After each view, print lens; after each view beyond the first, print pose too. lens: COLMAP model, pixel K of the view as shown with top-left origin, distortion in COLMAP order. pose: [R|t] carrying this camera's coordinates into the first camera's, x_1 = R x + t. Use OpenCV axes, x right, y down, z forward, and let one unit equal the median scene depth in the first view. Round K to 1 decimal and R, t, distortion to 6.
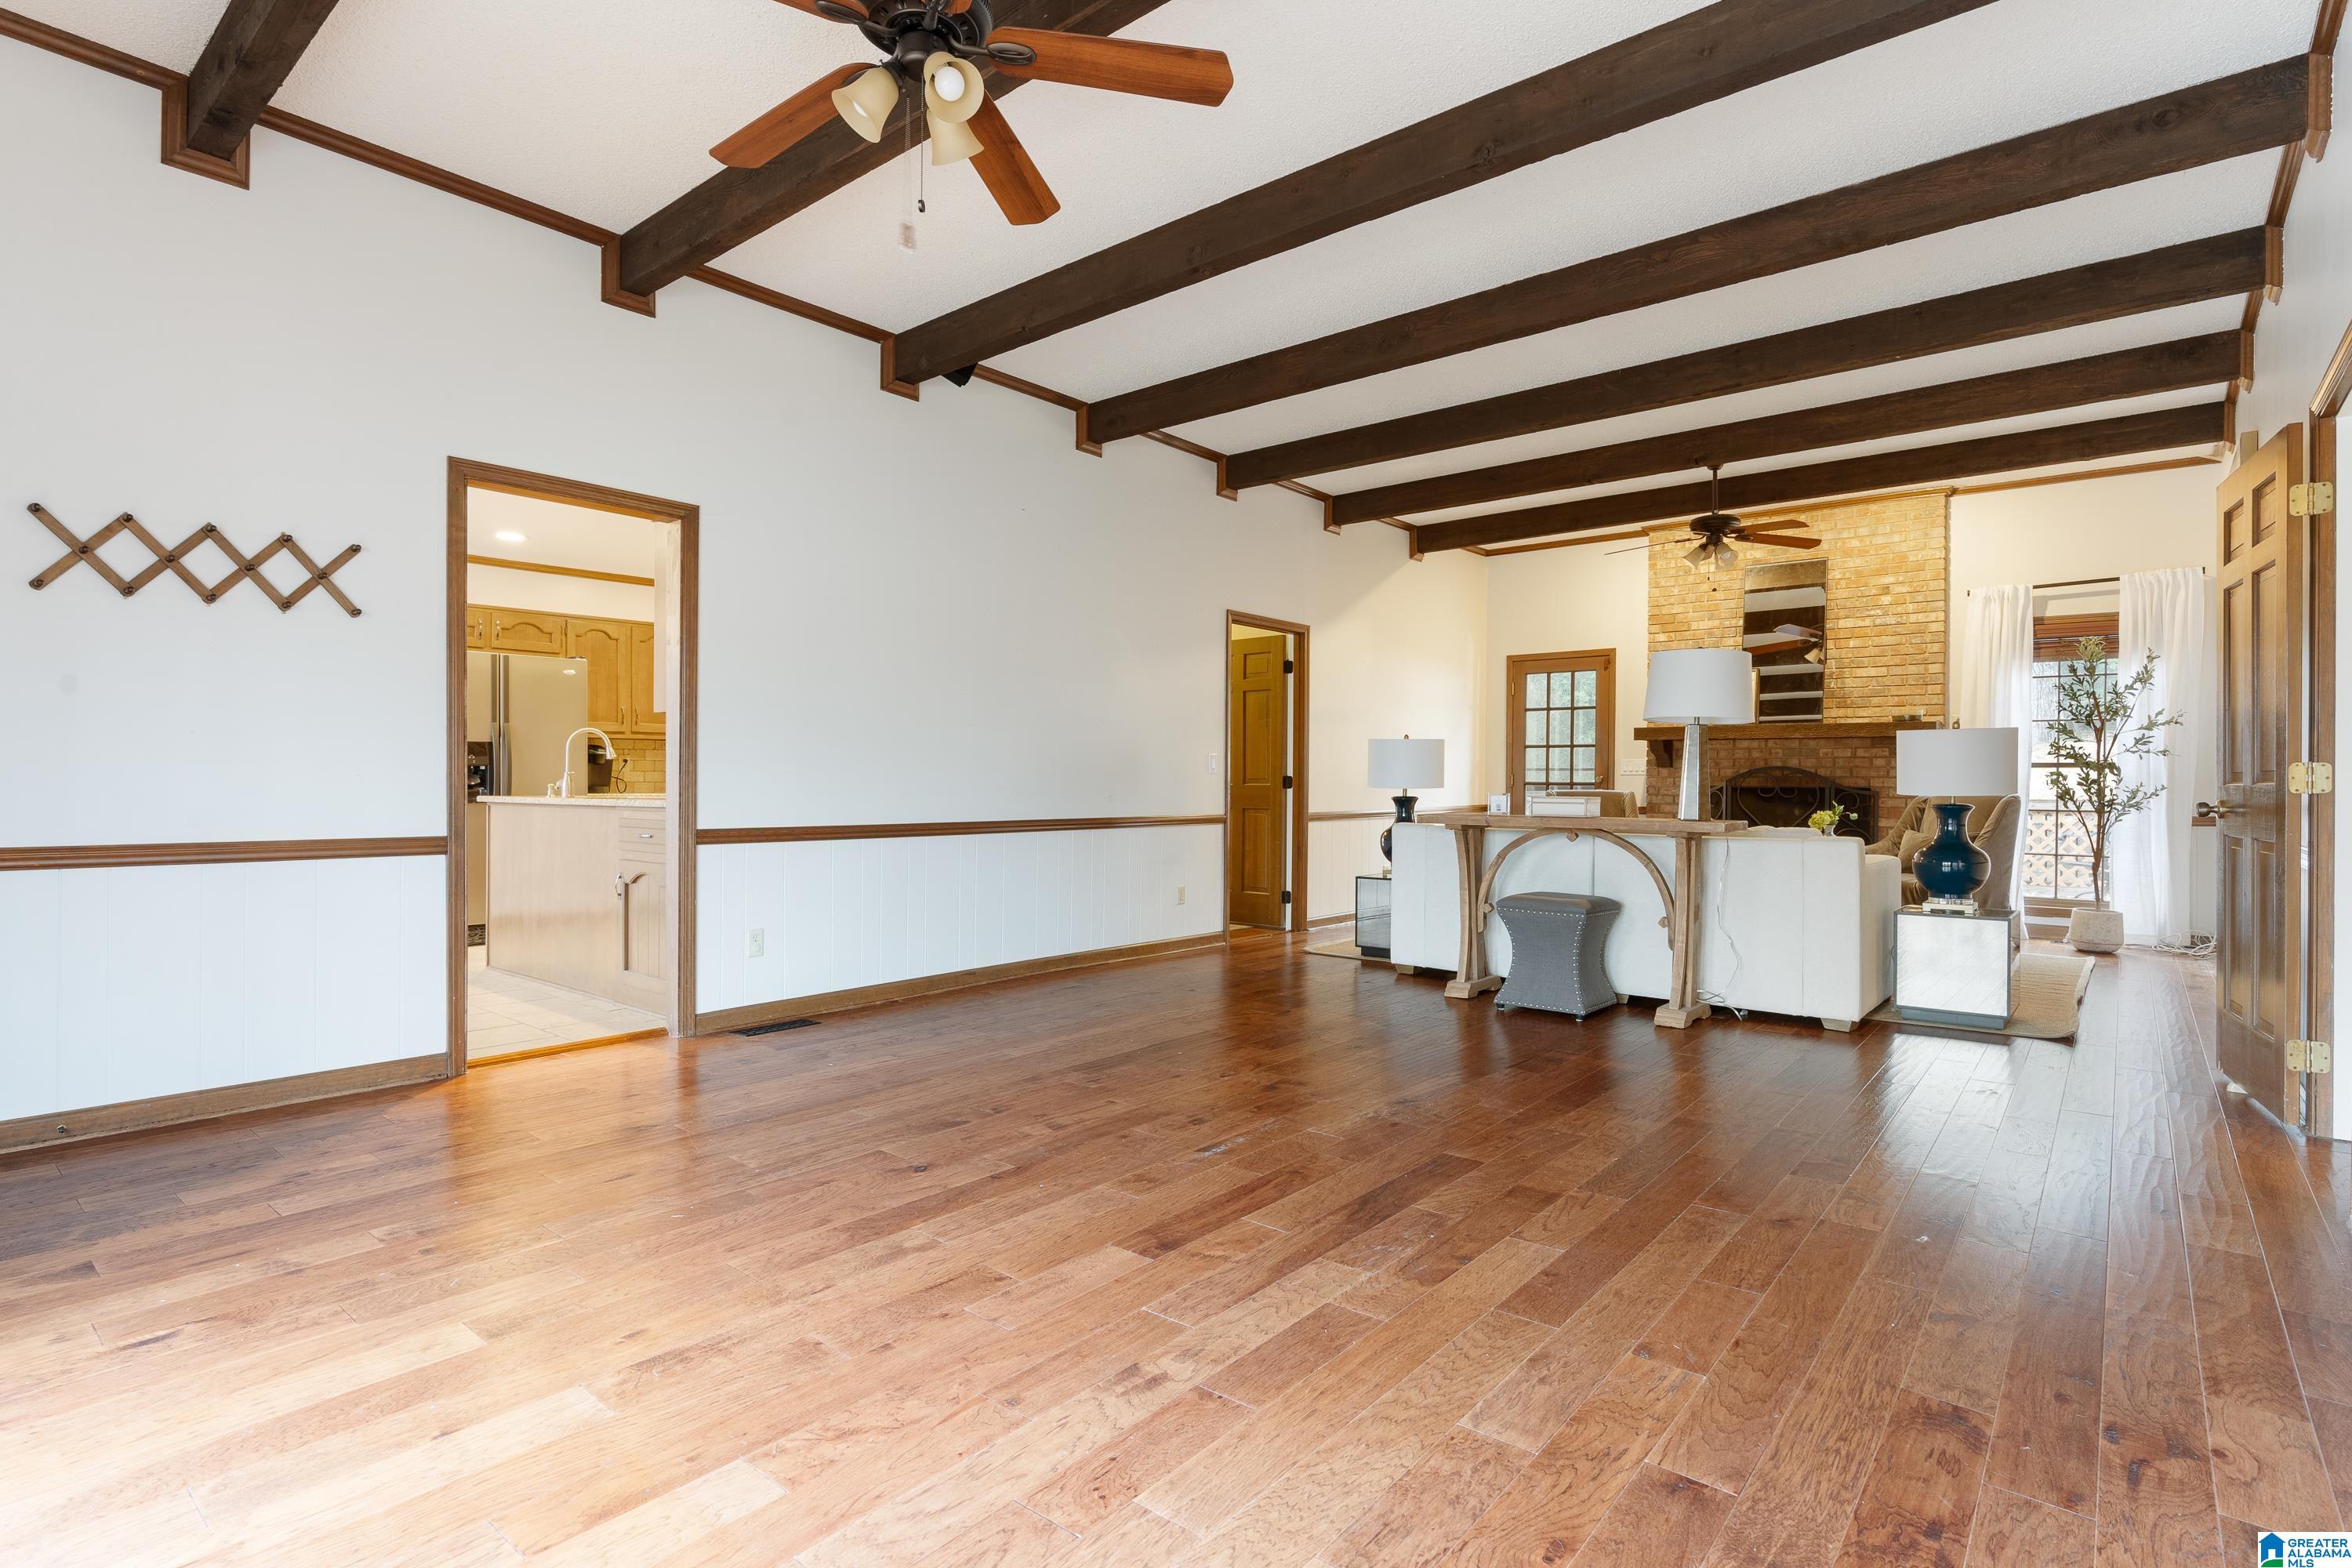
lens RADIAL K [[1144.8, 0, 1176.0], [0, 1144.8, 784.0], [0, 0, 1]] dist [-0.003634, -0.000113]
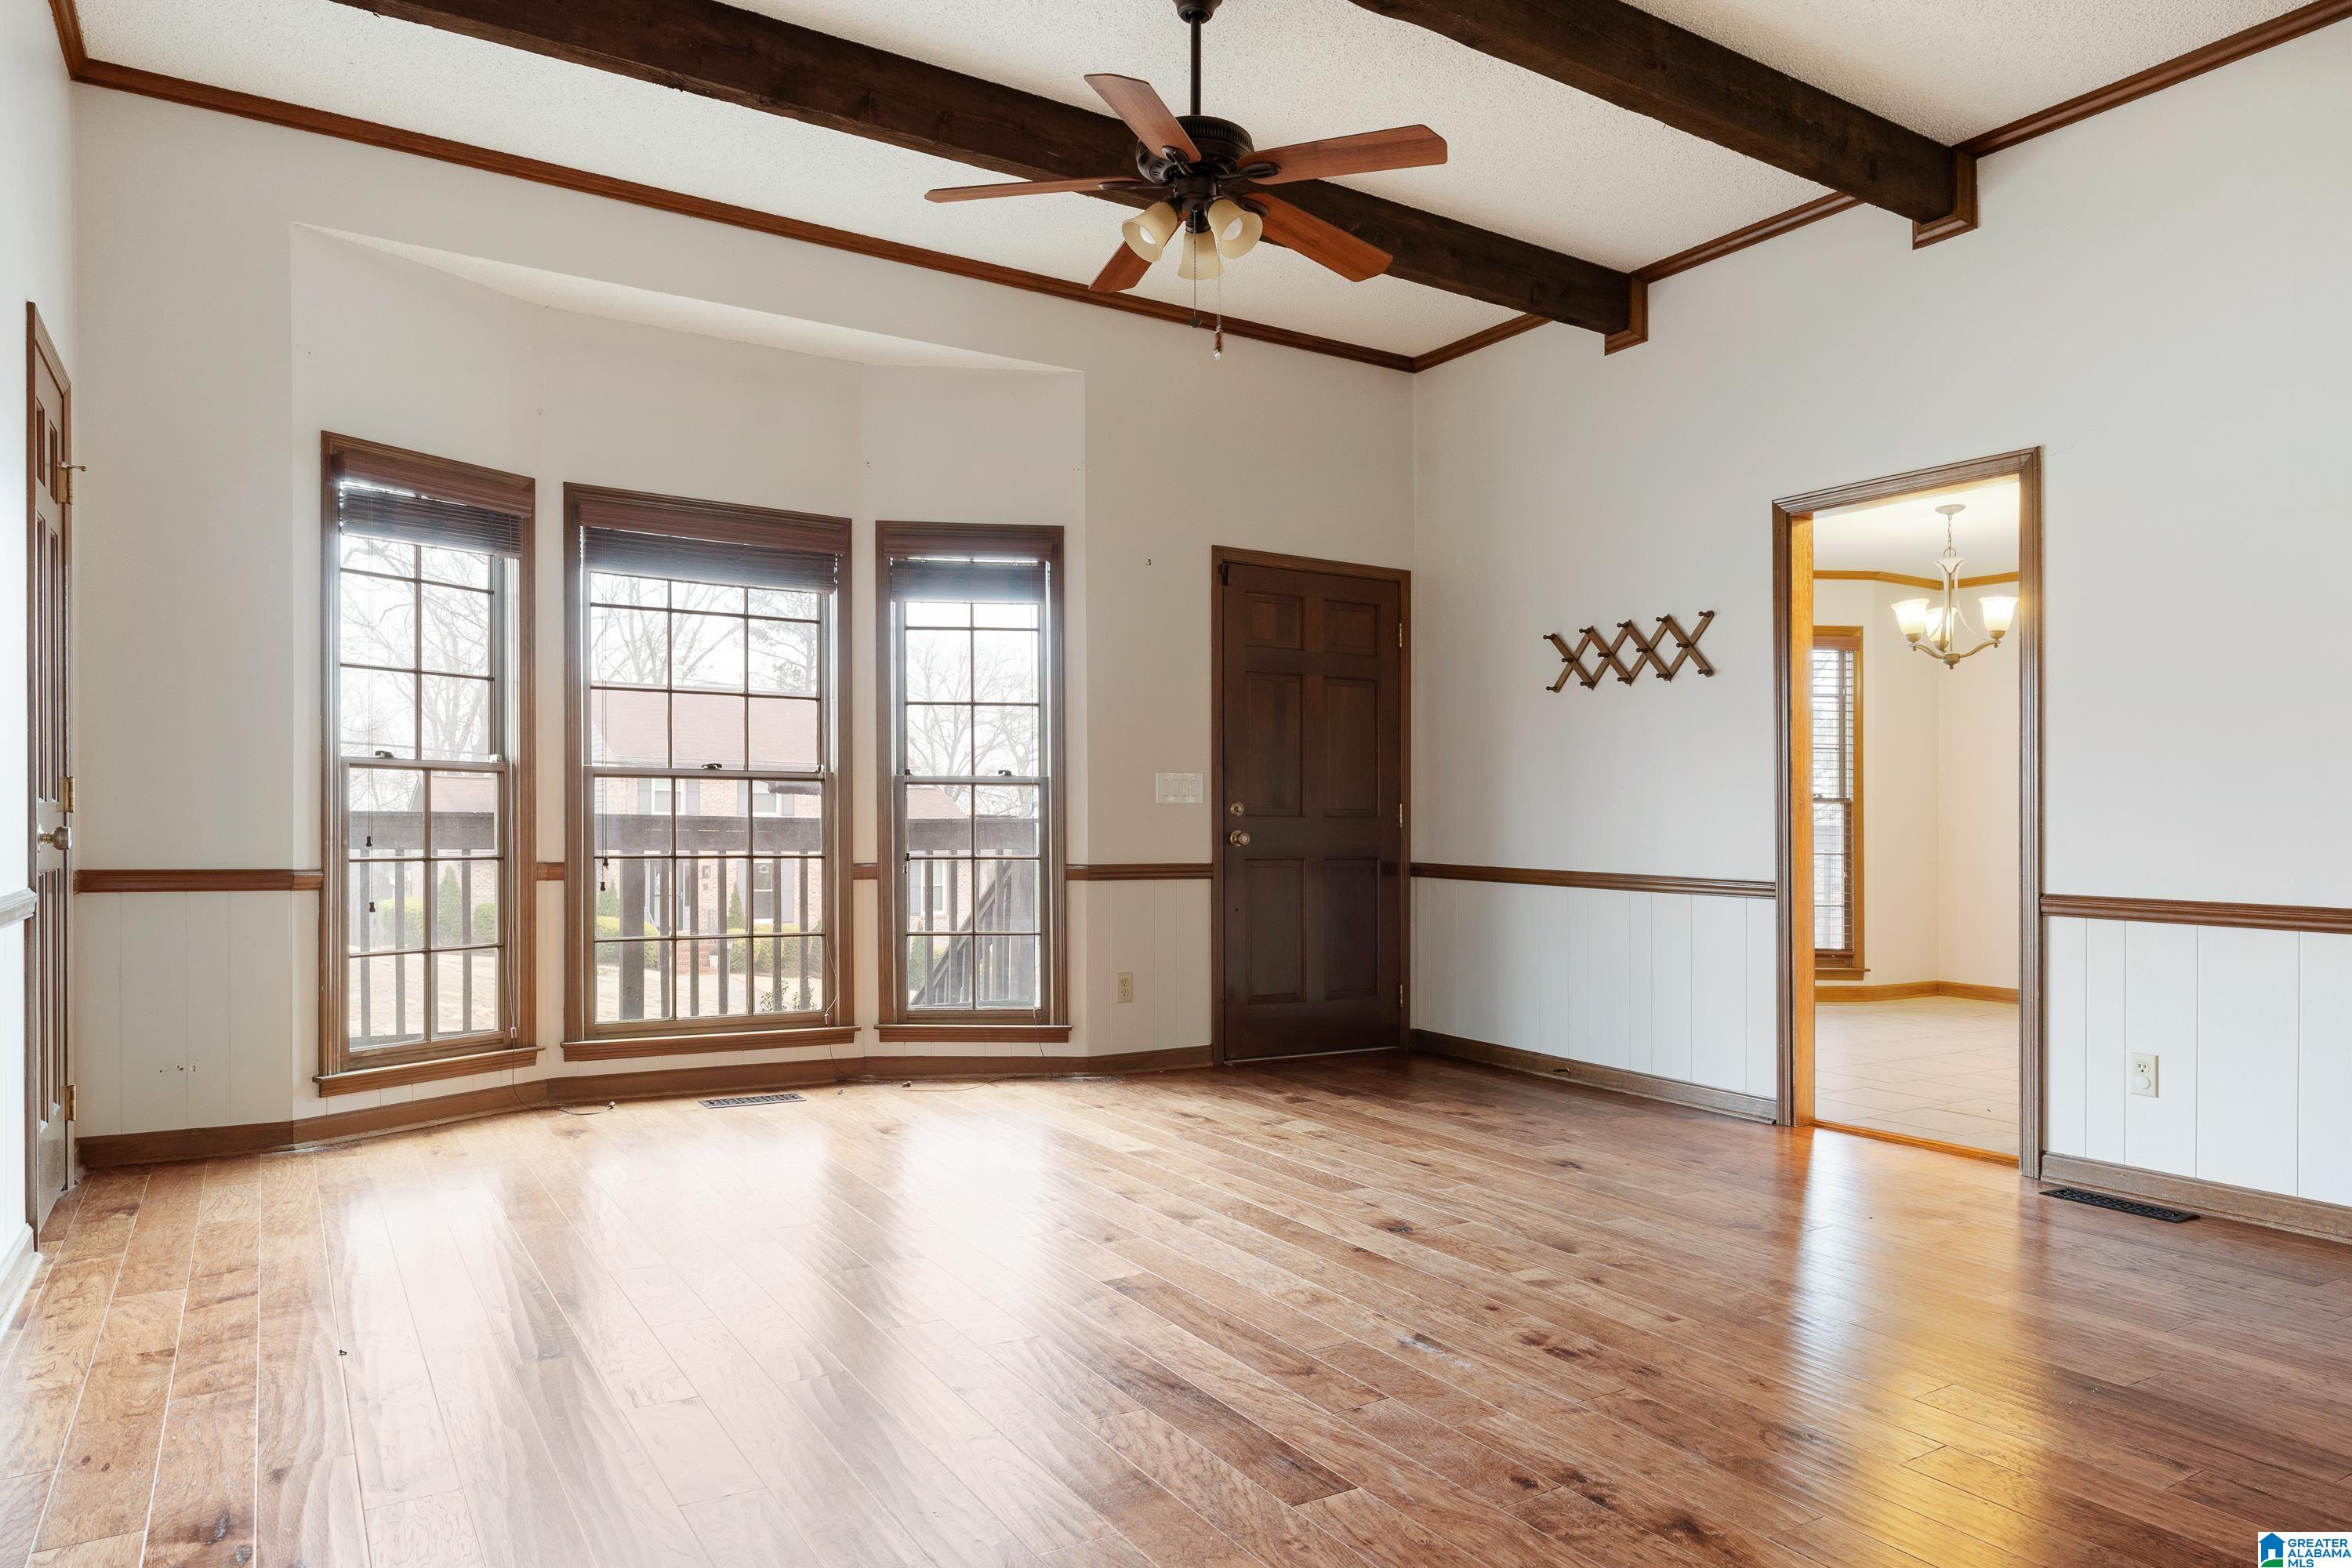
lens RADIAL K [[1485.4, 0, 1183.1], [0, 1485.4, 833.9], [0, 0, 1]] dist [0.001666, 0.001803]
pose [[-0.315674, 0.001839, -0.948866, 1.020179], [-0.008233, 0.999955, 0.004677, 0.003421], [0.948832, 0.009289, -0.315644, 1.237630]]
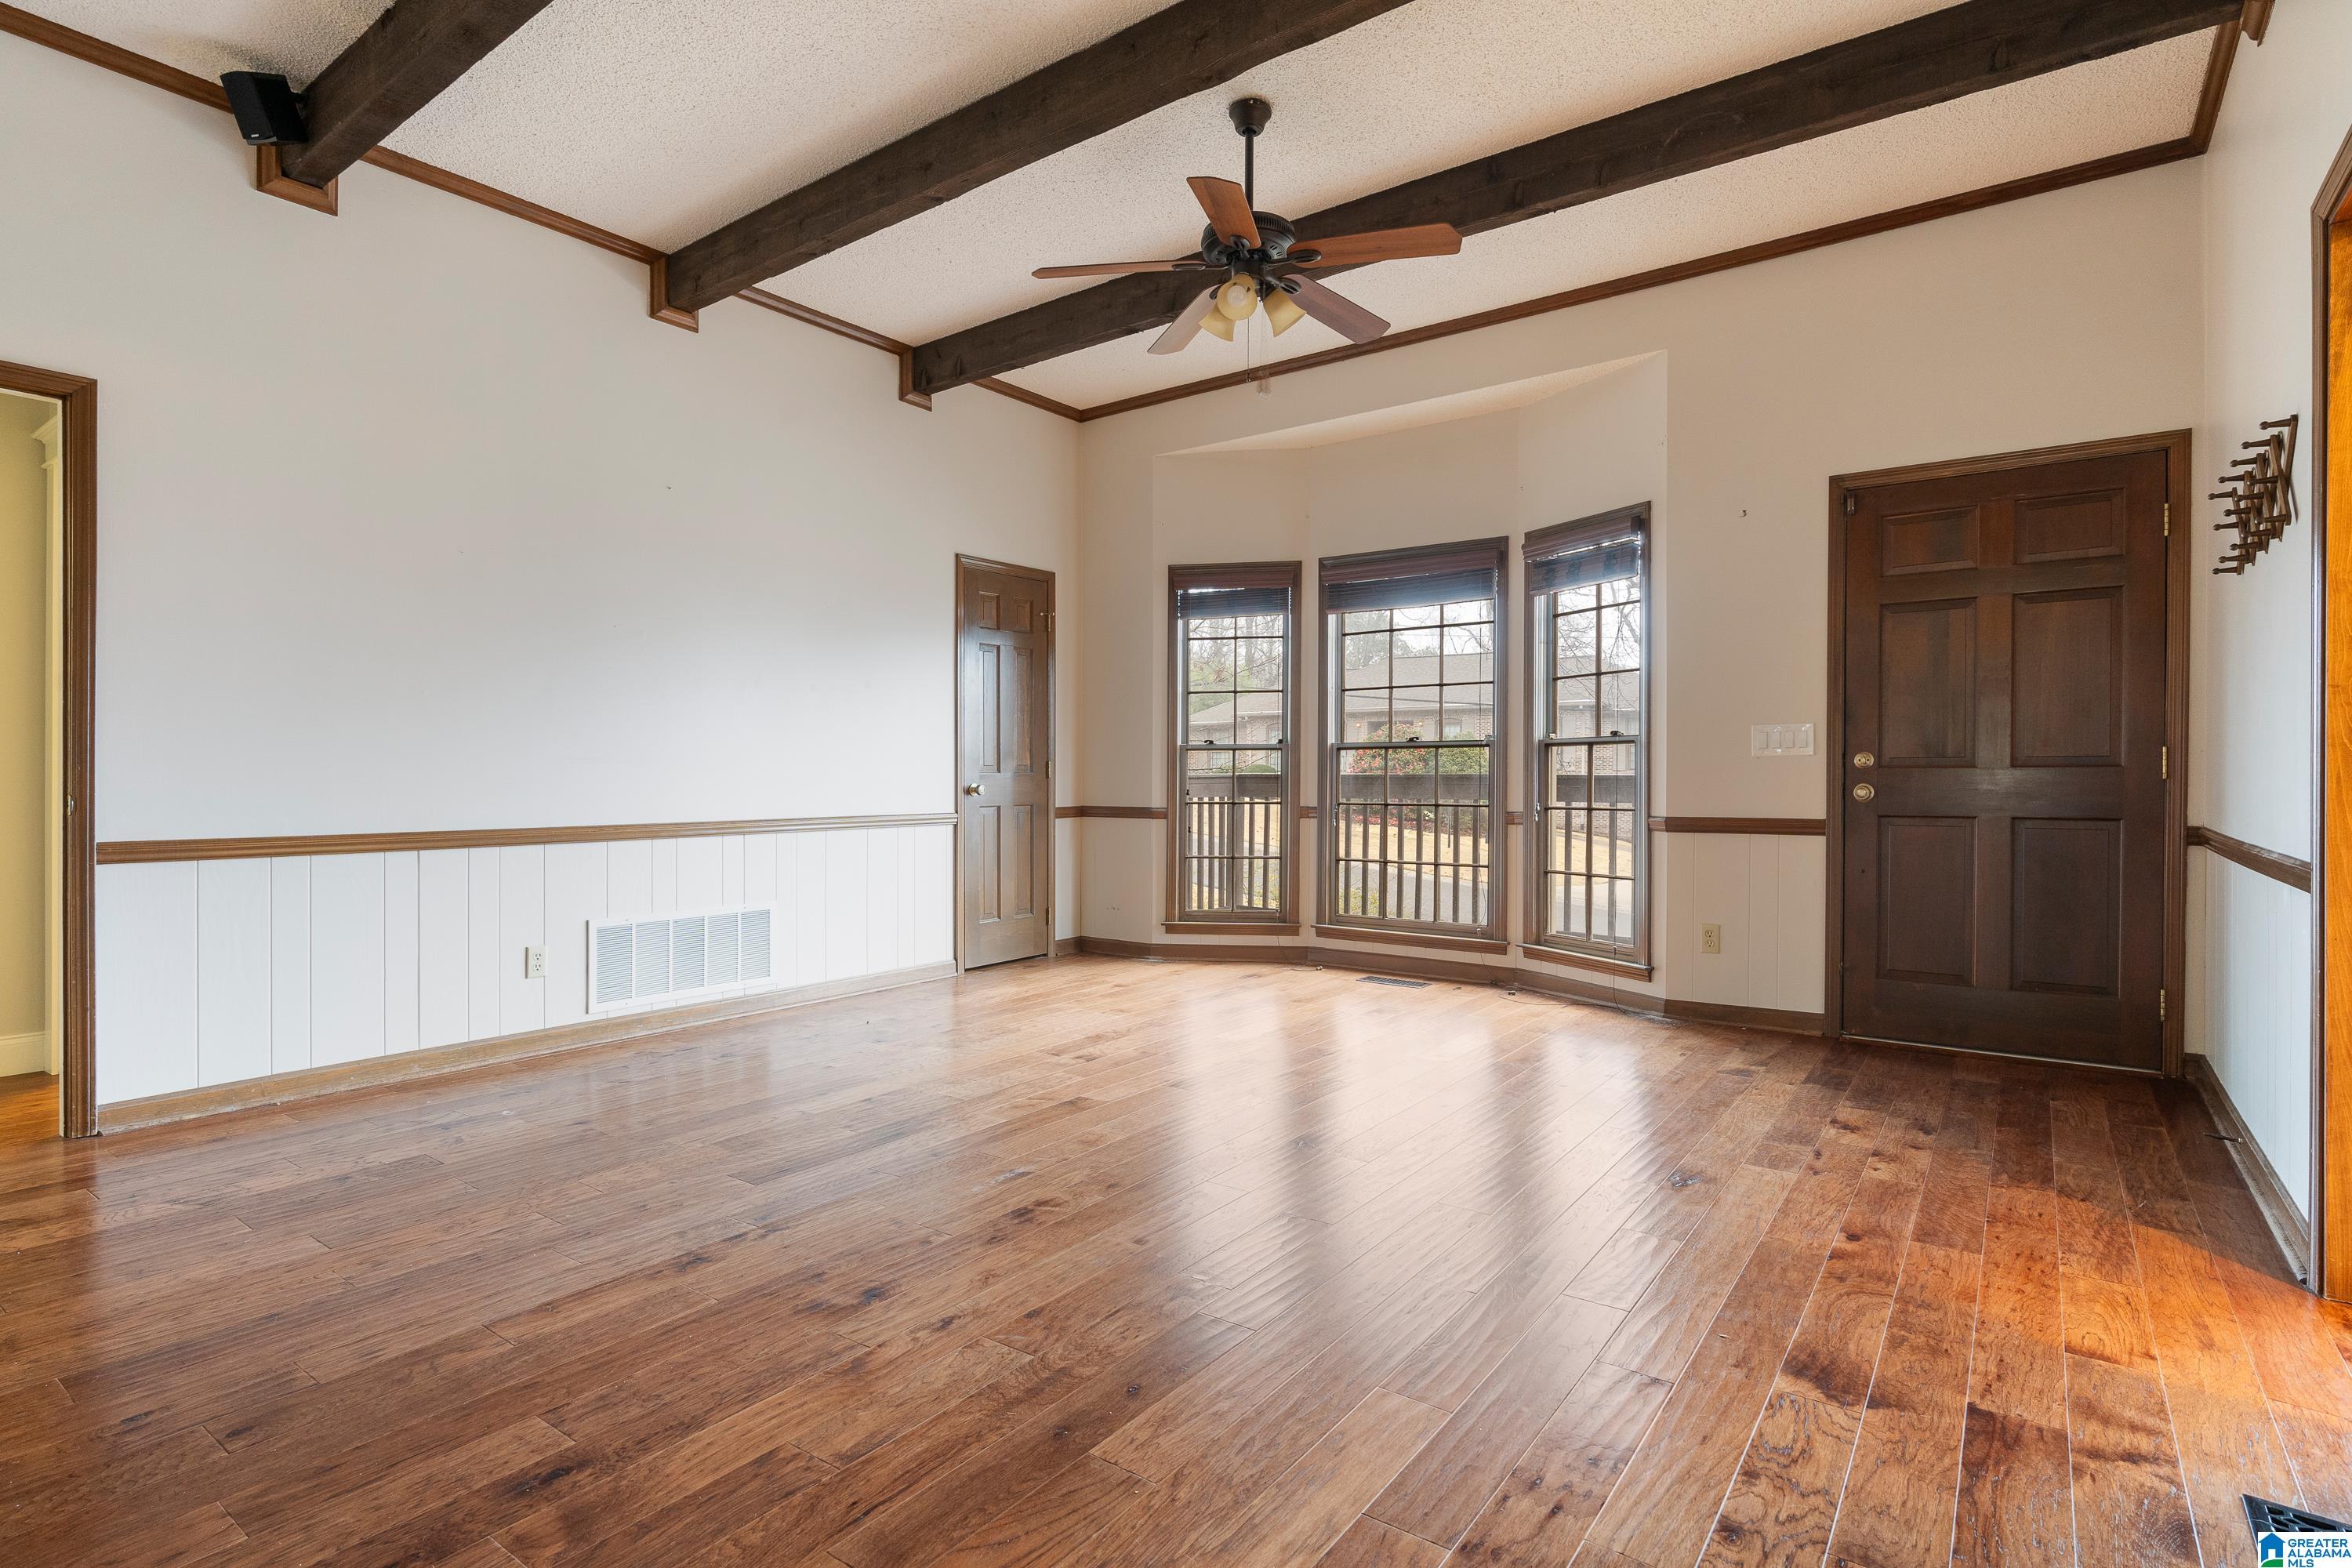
lens RADIAL K [[1165.0, 0, 1176.0], [0, 1165.0, 784.0], [0, 0, 1]] dist [-0.004997, -0.000360]
pose [[-0.997961, -0.001016, -0.063826, -0.039088], [-0.001118, 0.999998, 0.001564, 0.007297], [0.063824, 0.001632, -0.997960, 2.086519]]
